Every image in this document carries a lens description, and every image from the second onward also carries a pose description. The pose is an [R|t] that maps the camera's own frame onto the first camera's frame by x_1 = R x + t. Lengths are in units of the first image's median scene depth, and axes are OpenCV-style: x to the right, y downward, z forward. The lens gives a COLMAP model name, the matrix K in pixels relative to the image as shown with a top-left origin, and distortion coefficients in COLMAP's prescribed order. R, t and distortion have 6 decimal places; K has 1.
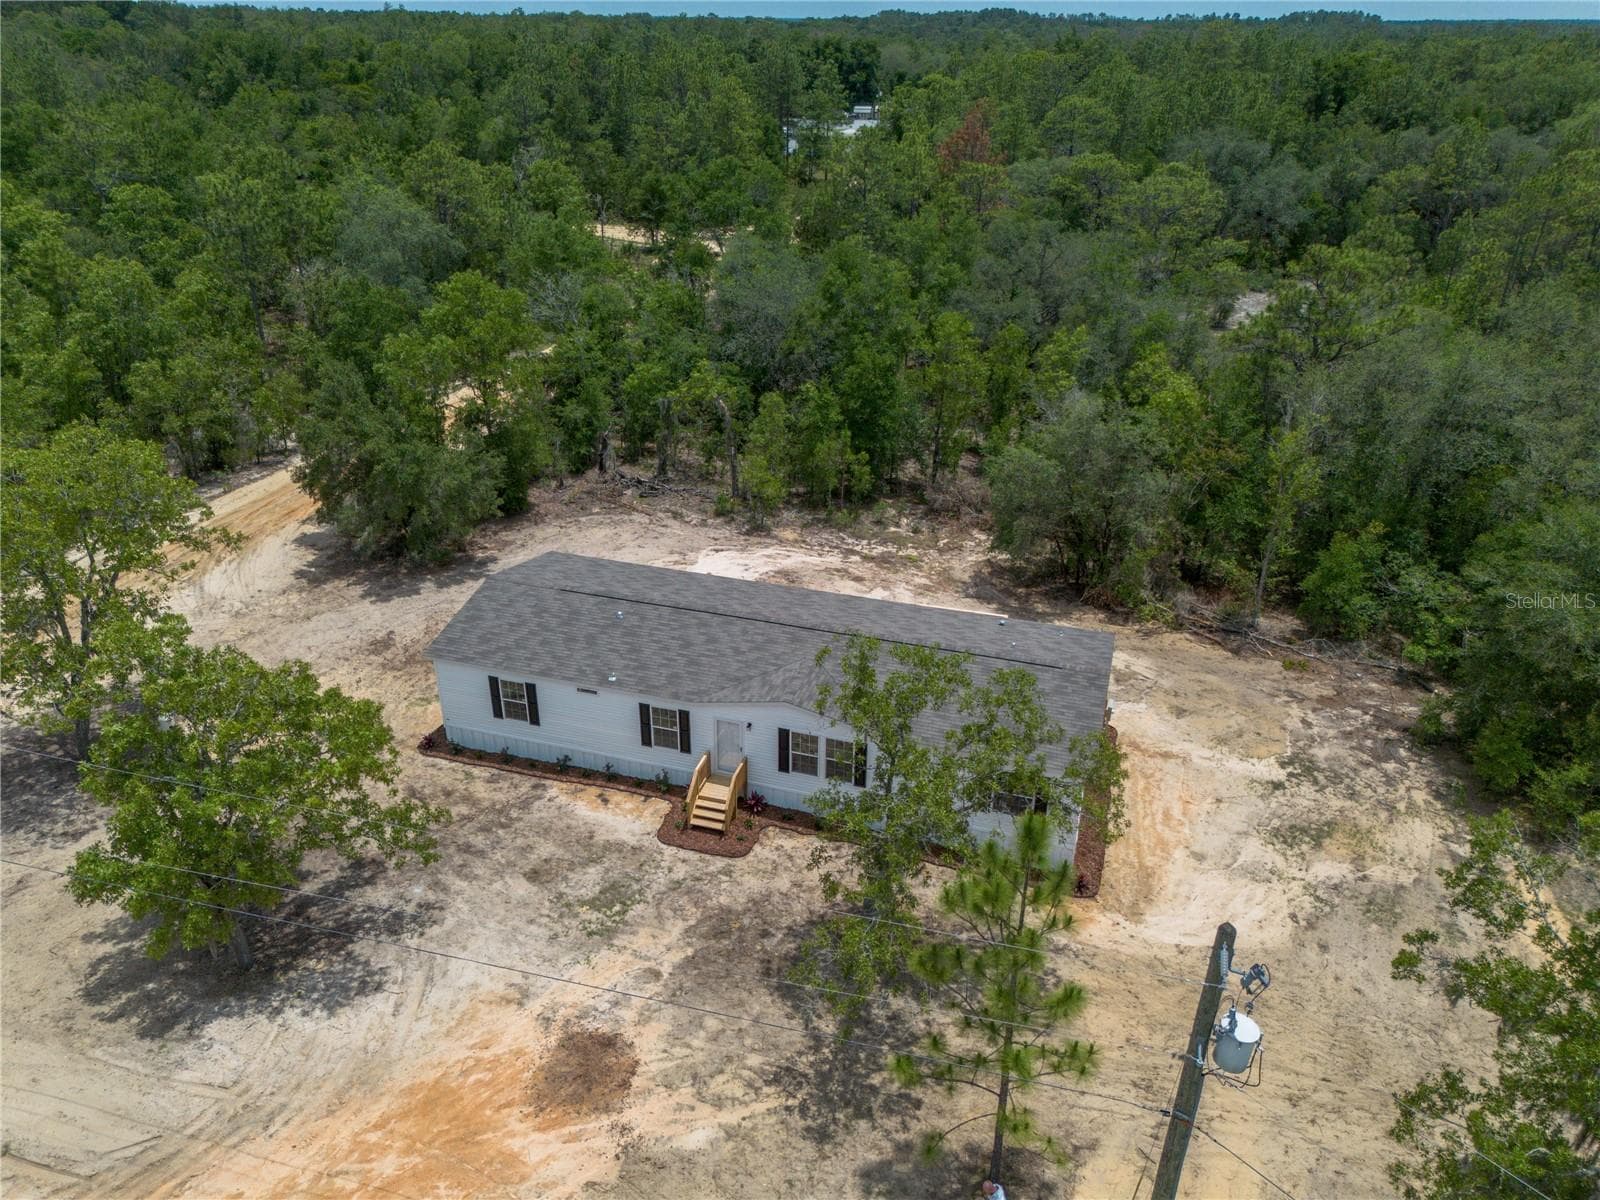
lens RADIAL K [[1116.7, 0, 800.0], [0, 1116.7, 600.0], [0, 0, 1]] dist [0.054693, -0.037161]
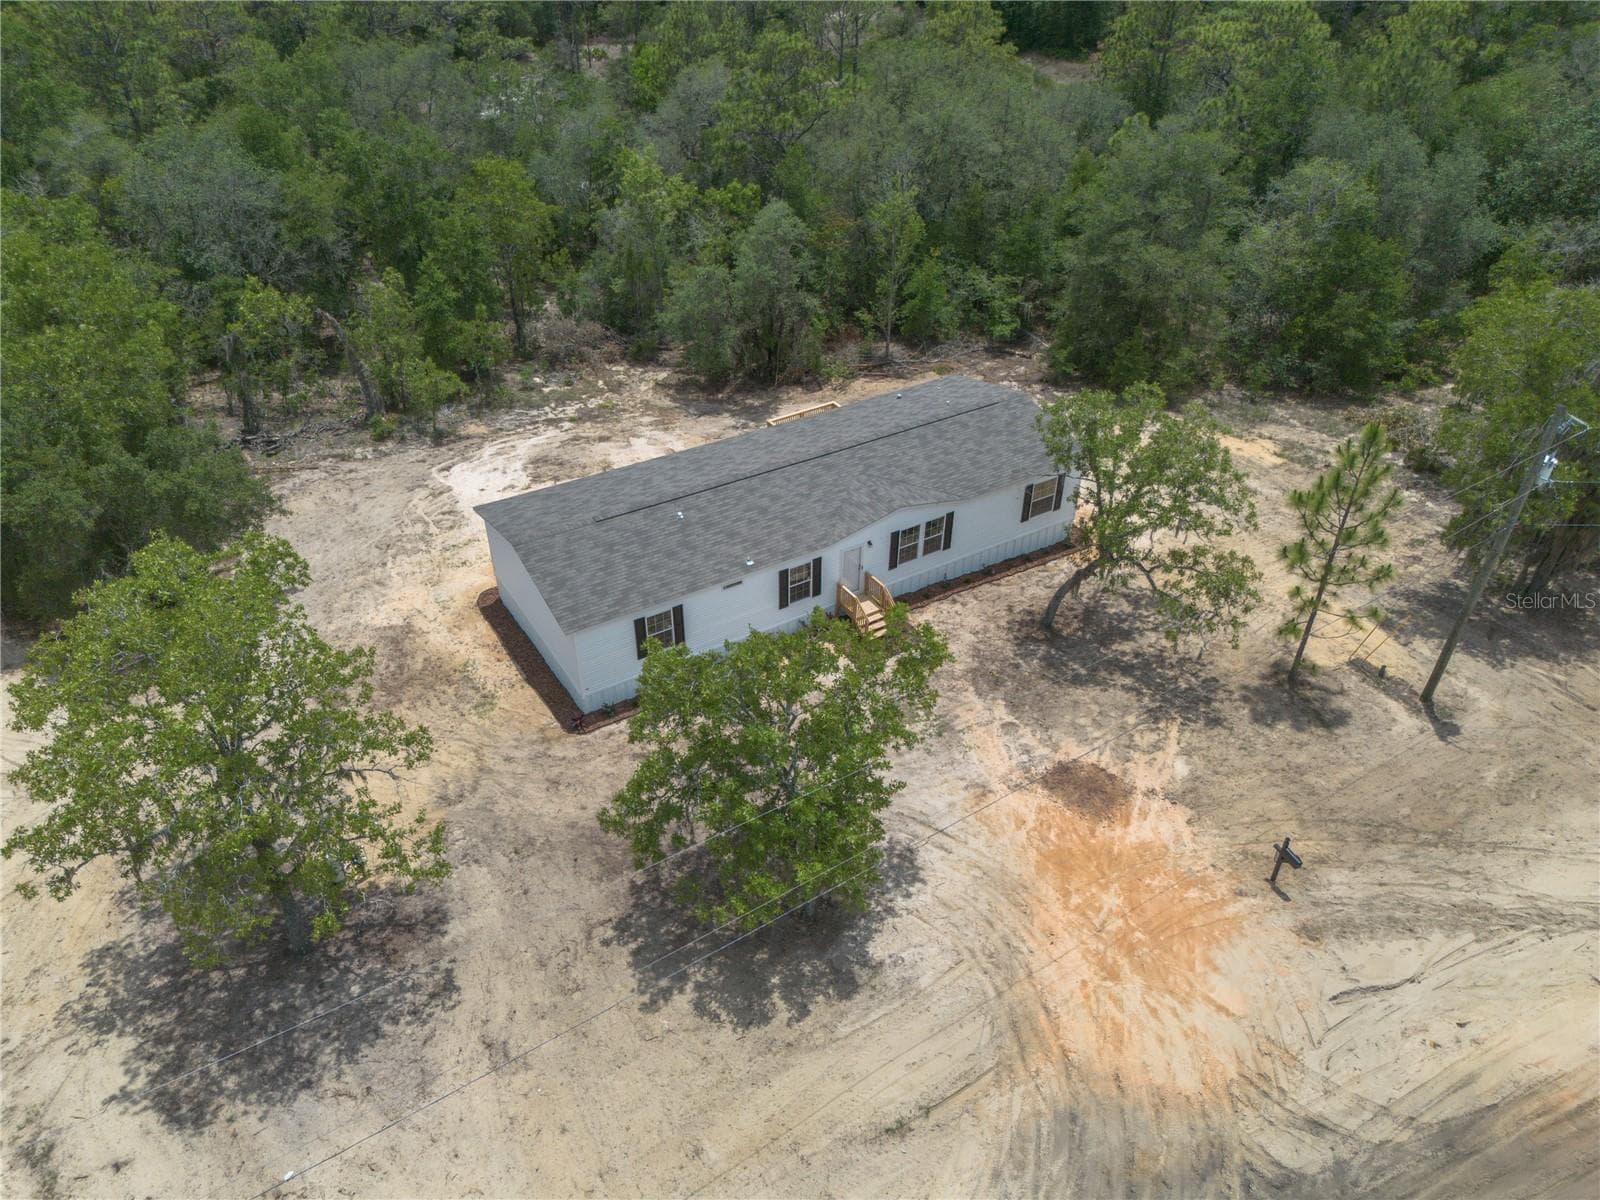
lens RADIAL K [[1116.7, 0, 800.0], [0, 1116.7, 600.0], [0, 0, 1]] dist [0.054693, -0.037161]
pose [[0.656138, -0.446373, 0.608469, -0.812137], [0.341265, 0.894657, 0.288319, -0.189160], [-0.673068, 0.018472, 0.739350, 0.202302]]
